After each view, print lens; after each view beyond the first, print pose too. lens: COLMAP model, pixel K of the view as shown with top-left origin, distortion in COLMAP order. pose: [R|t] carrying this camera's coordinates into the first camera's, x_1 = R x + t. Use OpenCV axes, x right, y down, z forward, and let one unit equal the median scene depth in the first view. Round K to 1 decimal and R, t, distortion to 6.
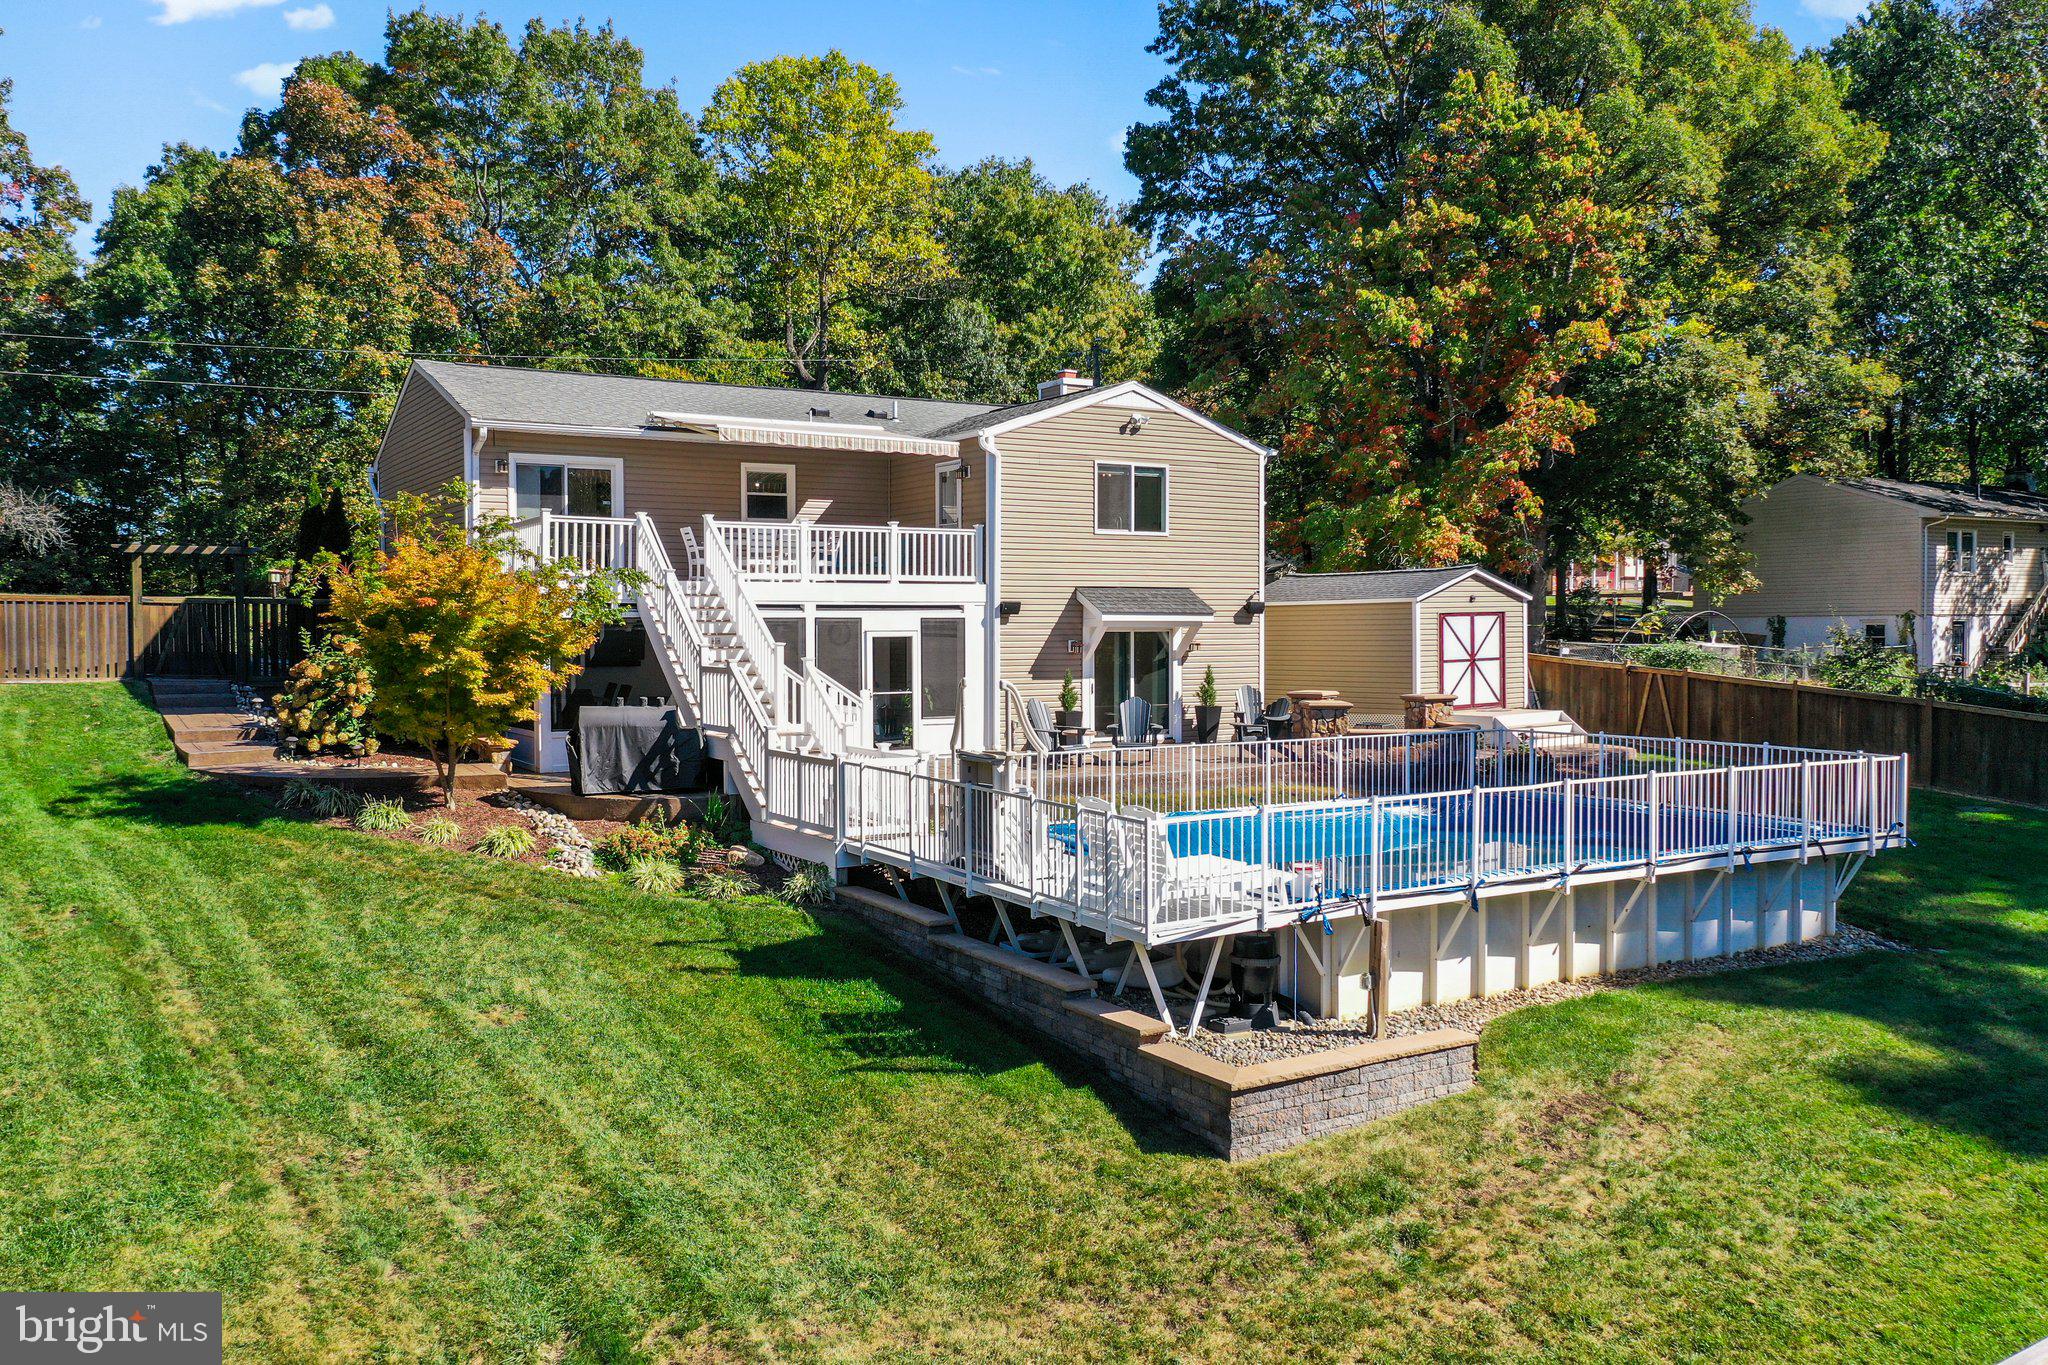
lens RADIAL K [[1633.5, 0, 1025.0], [0, 1633.5, 688.7], [0, 0, 1]] dist [-0.000148, 0.007226]
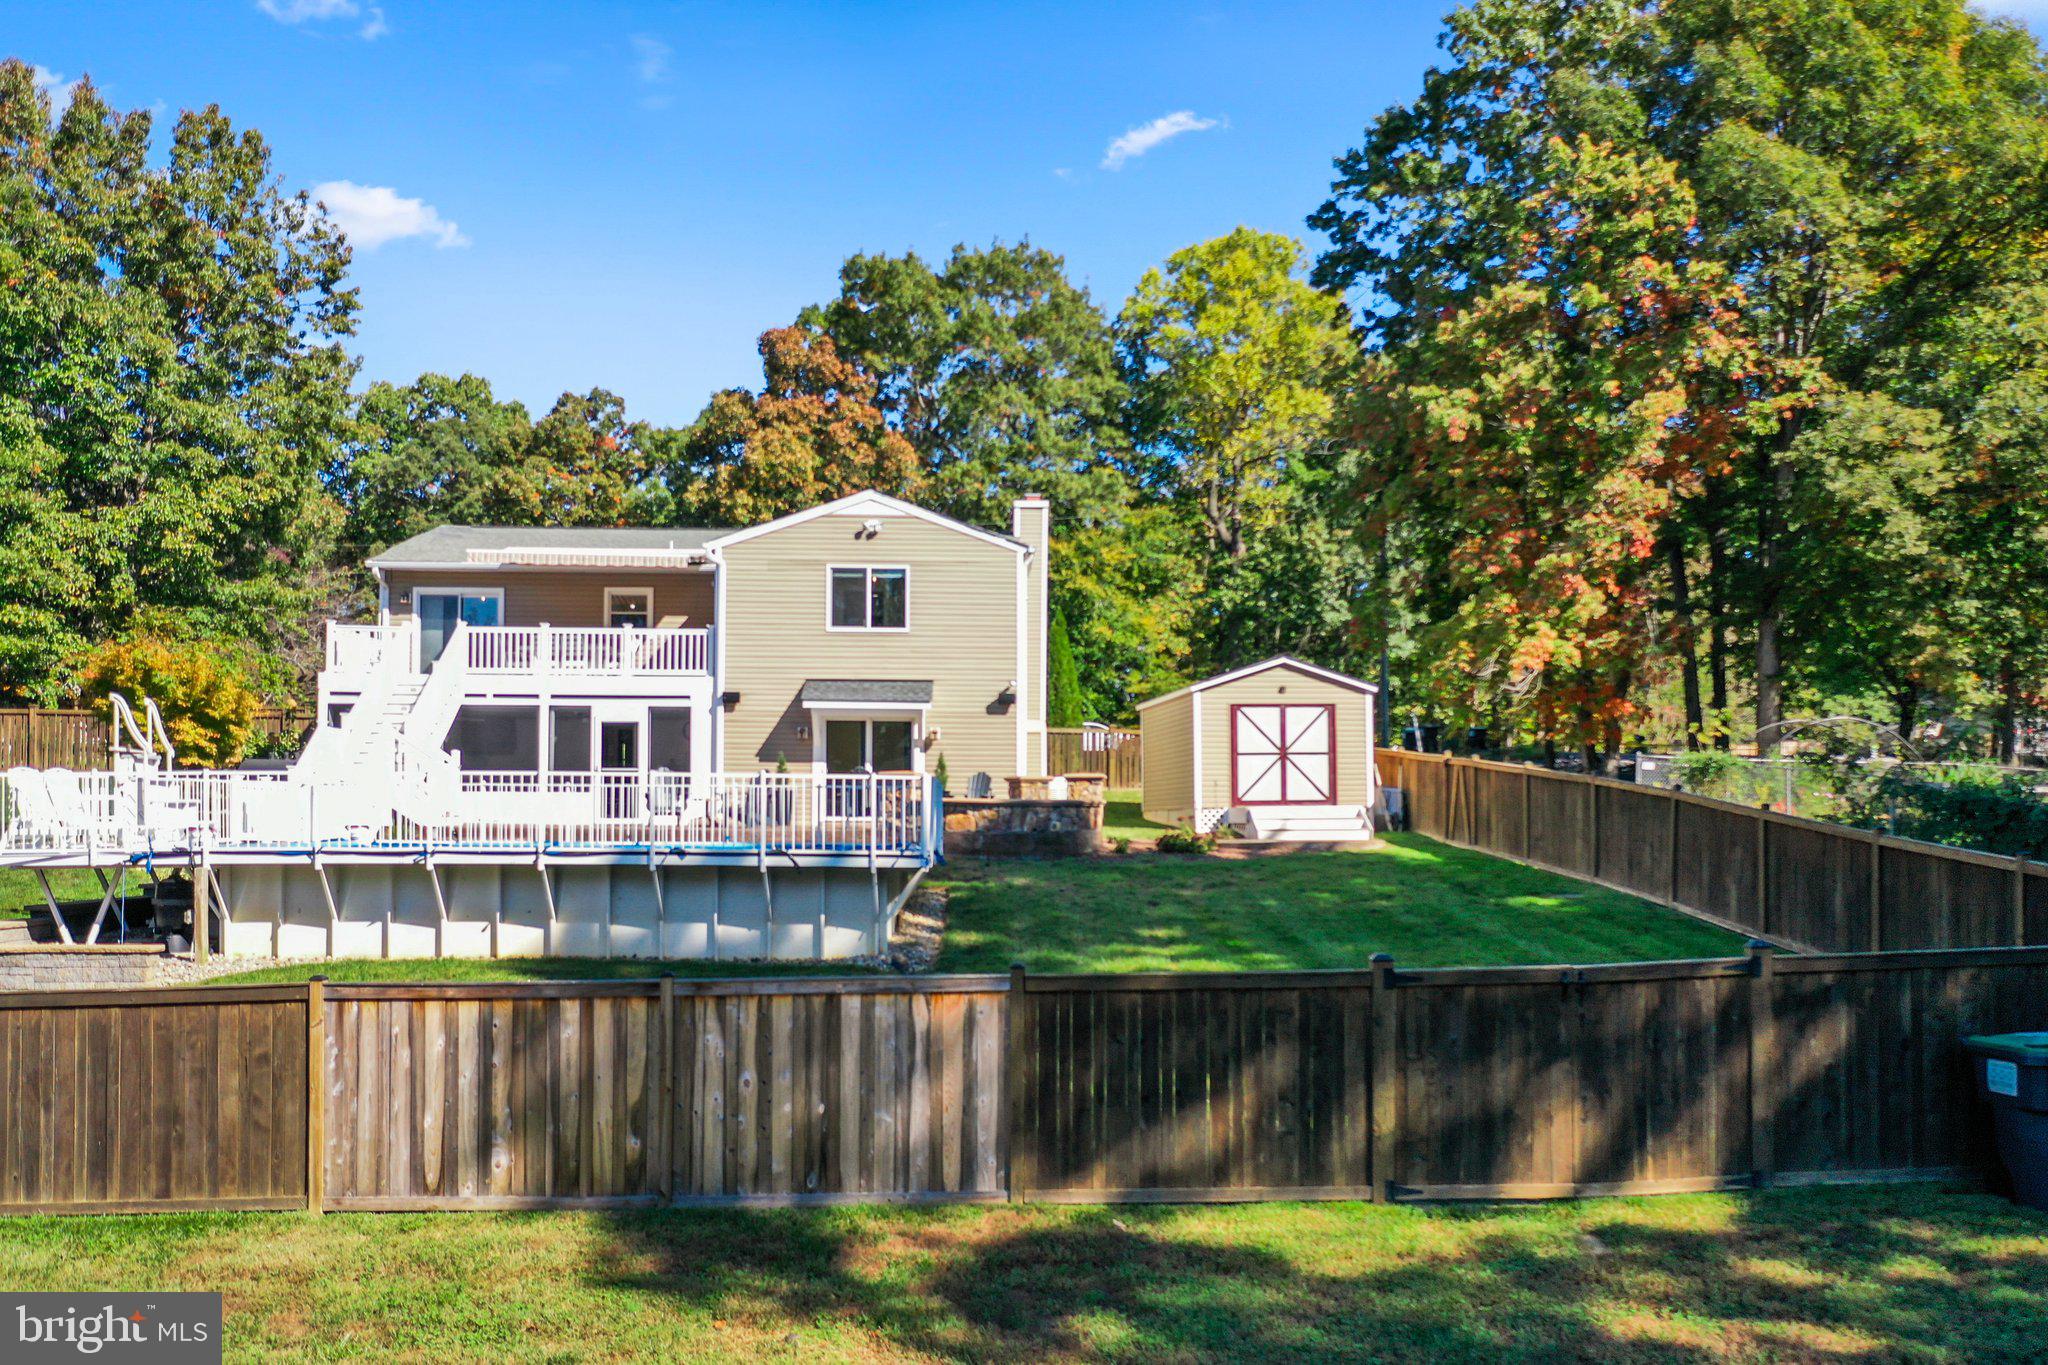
lens RADIAL K [[1642.5, 0, 1015.4], [0, 1642.5, 793.3], [0, 0, 1]] dist [-0.004881, 0.003472]
pose [[0.870747, -0.000039, -0.491730, 0.685267], [-0.027837, 0.998392, -0.049372, 0.064117], [0.490942, 0.056679, 0.869347, 0.106490]]
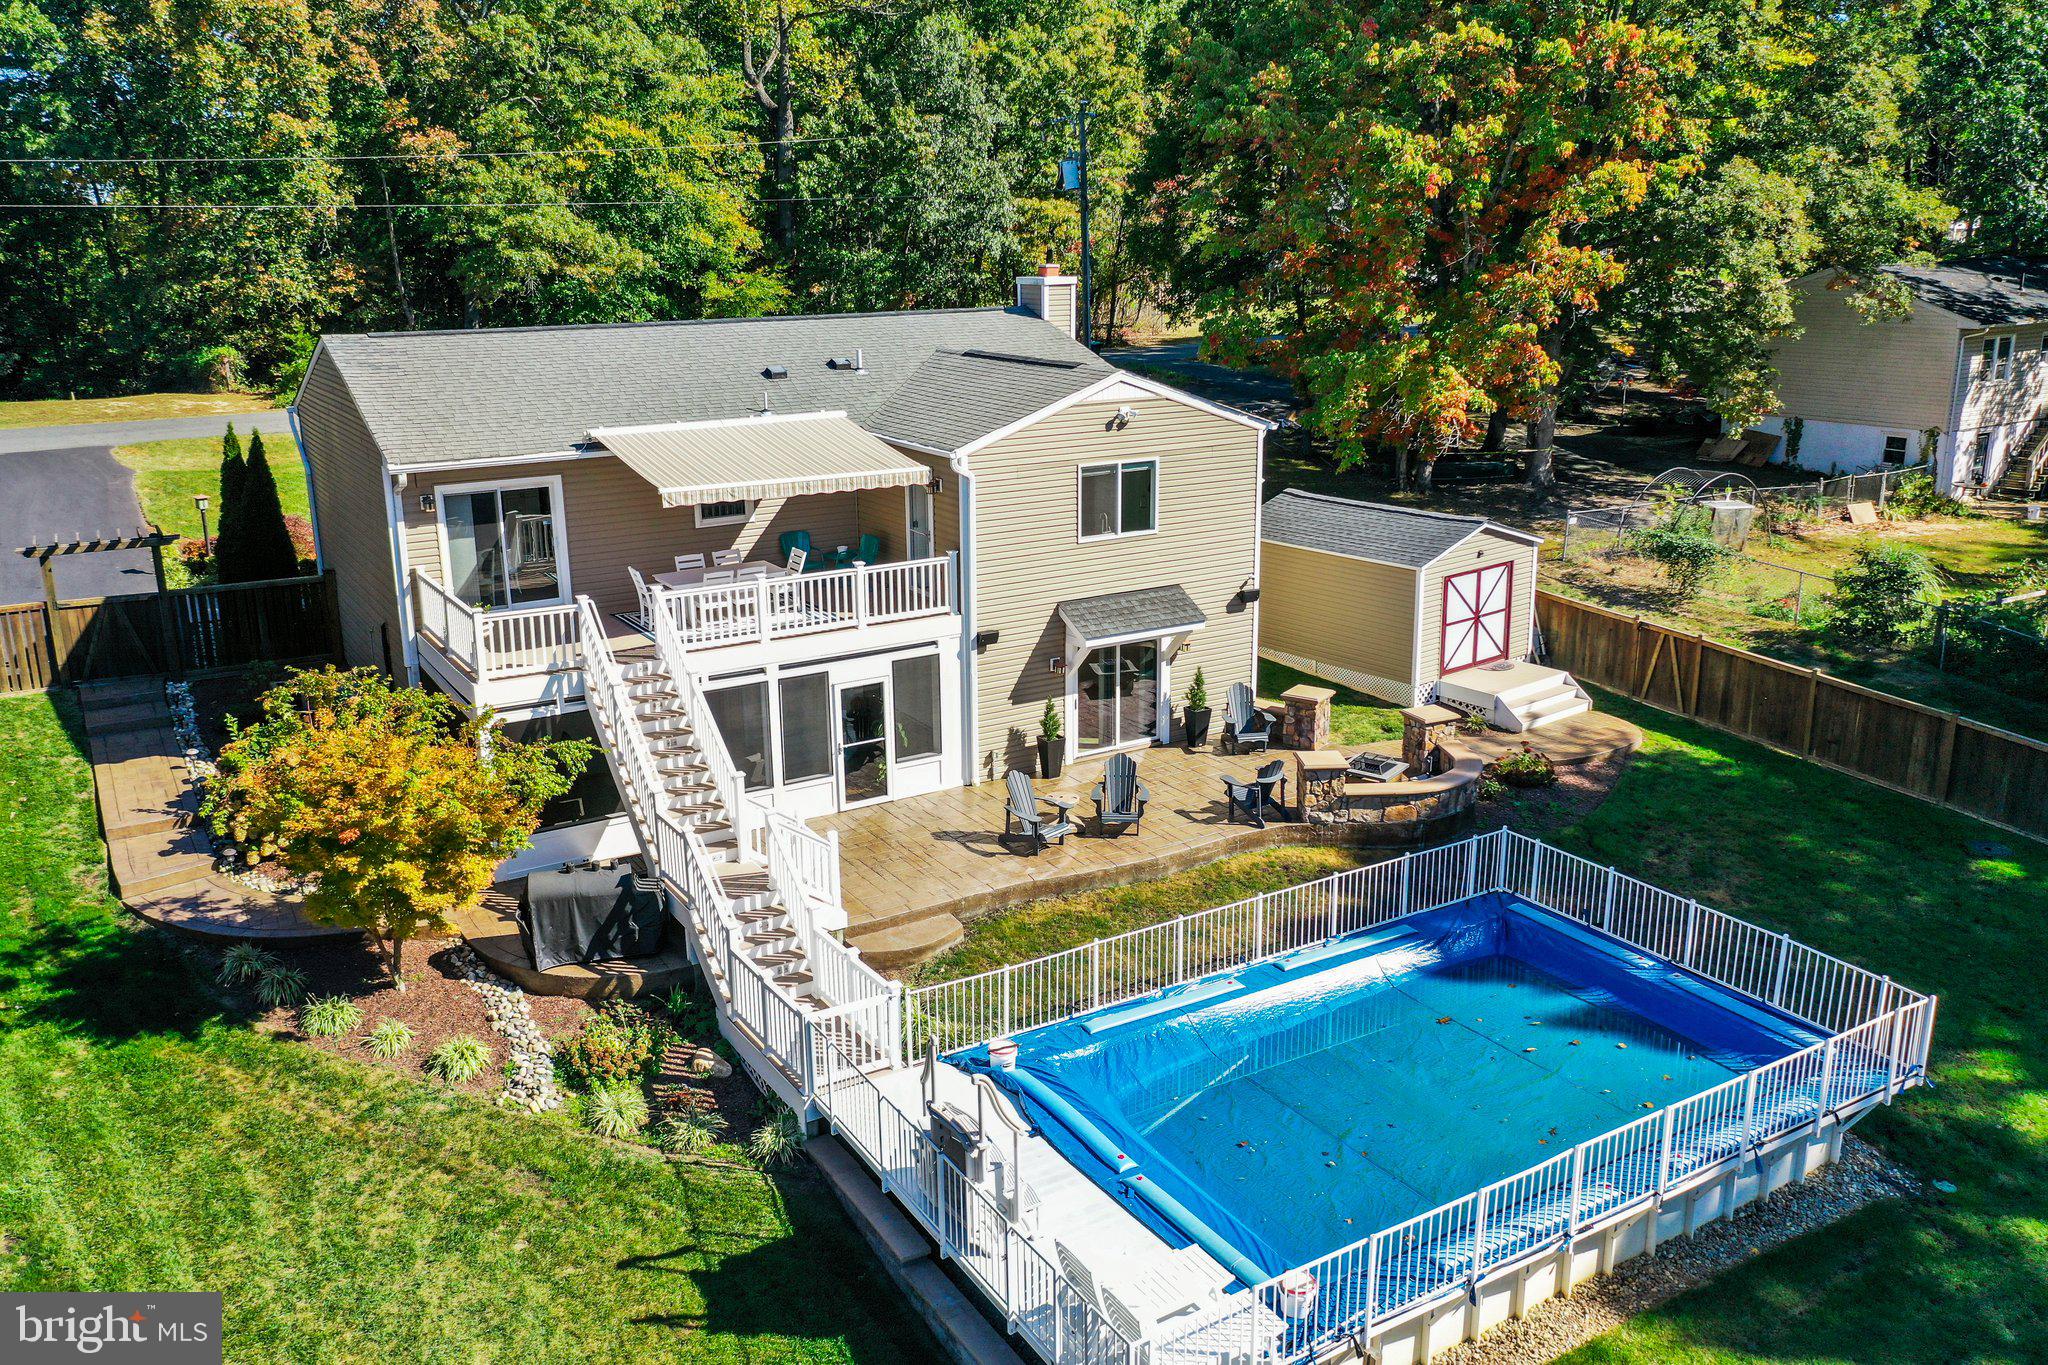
lens RADIAL K [[1622.3, 0, 1024.0], [0, 1622.3, 682.5], [0, 0, 1]] dist [0.001251, 0.001356]
pose [[0.999934, -0.009947, 0.005681, 0.005952], [0.008324, 0.971684, 0.236138, -0.231600], [-0.007869, -0.236075, 0.971703, 0.087037]]
